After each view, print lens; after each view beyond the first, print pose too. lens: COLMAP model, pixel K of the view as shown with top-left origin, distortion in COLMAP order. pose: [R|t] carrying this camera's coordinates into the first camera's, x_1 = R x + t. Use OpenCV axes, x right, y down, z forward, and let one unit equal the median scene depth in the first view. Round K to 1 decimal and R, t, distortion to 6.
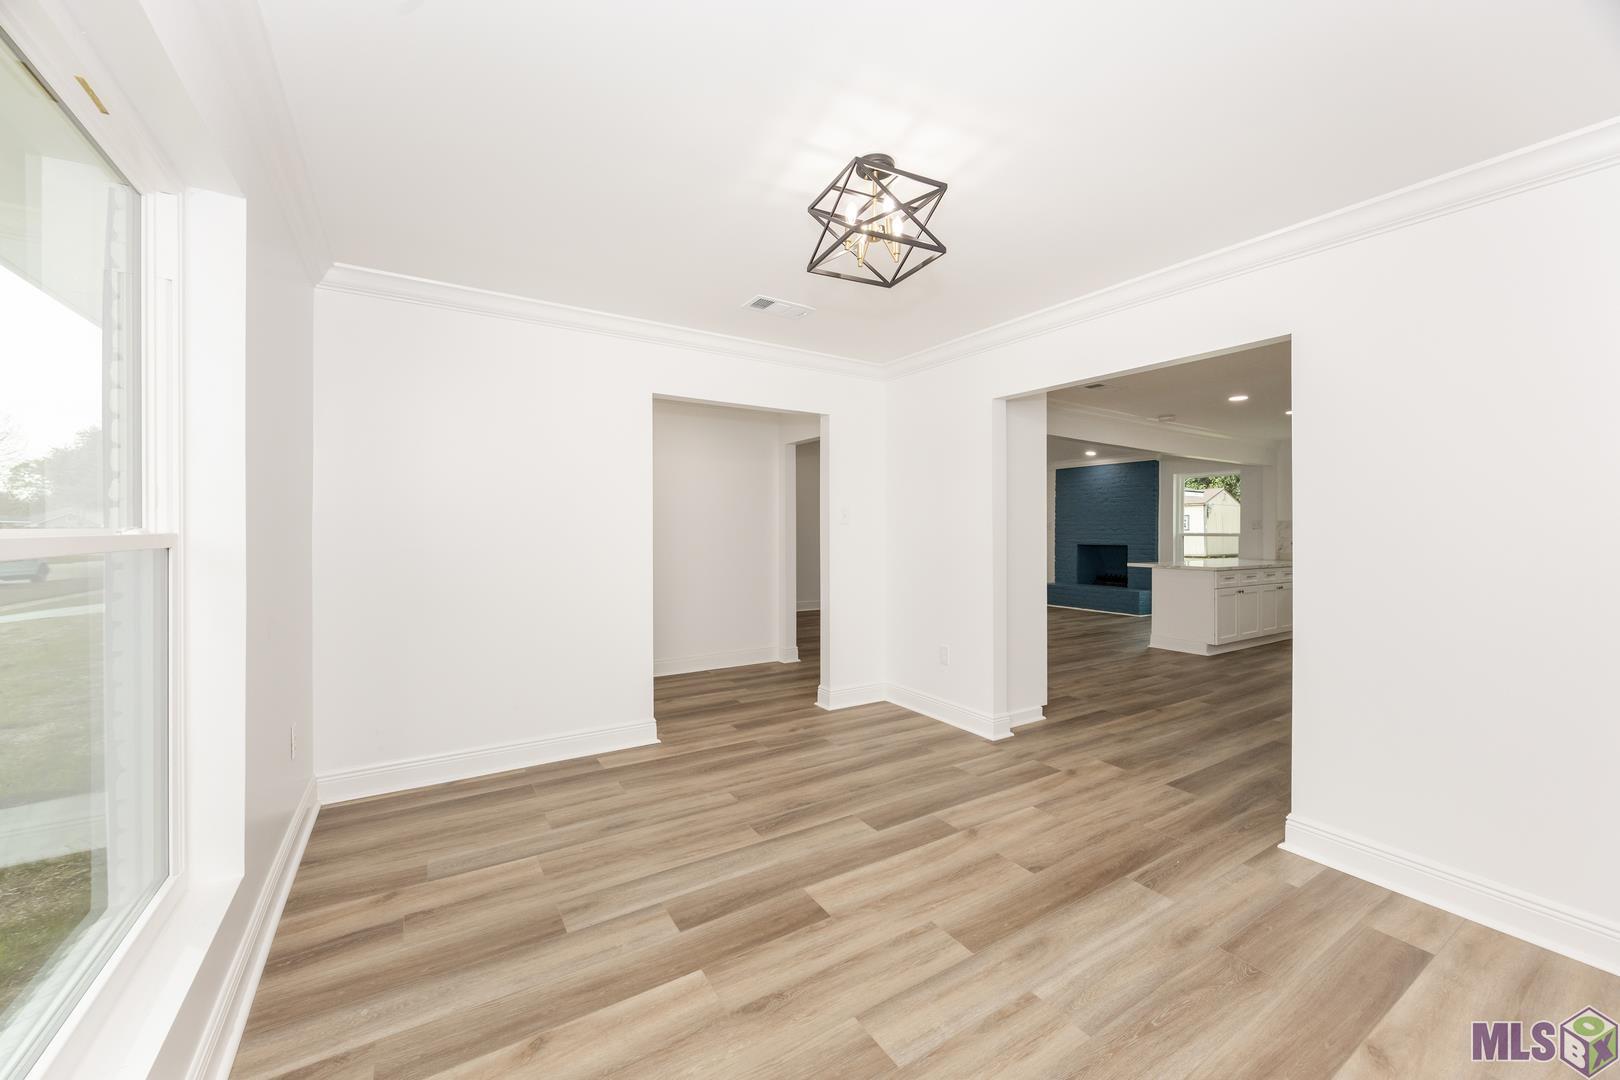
lens RADIAL K [[619.6, 0, 821.6], [0, 619.6, 536.2], [0, 0, 1]] dist [-0.000780, -0.000076]
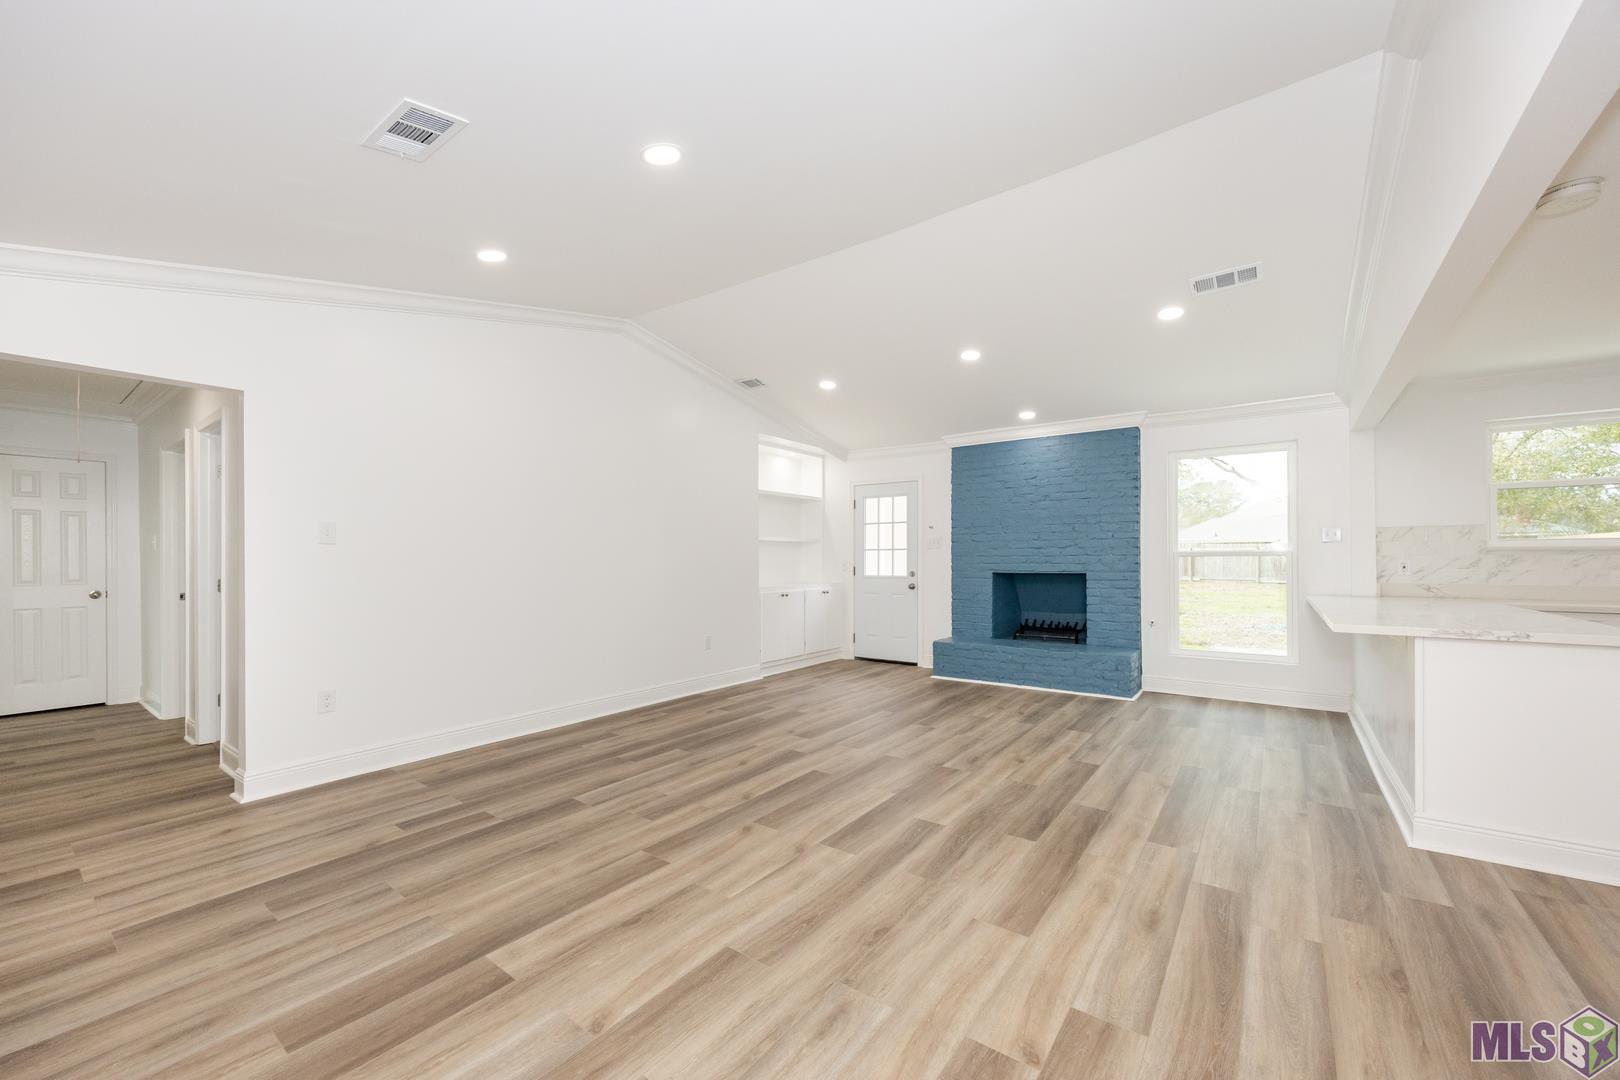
lens RADIAL K [[628.6, 0, 812.2], [0, 628.6, 549.6], [0, 0, 1]] dist [0.001174, 0.000044]
pose [[0.941138, -0.011351, 0.337831, 0.045676], [0.015164, 0.999848, -0.008649, -0.006363], [-0.337682, 0.013263, 0.941167, 0.487170]]
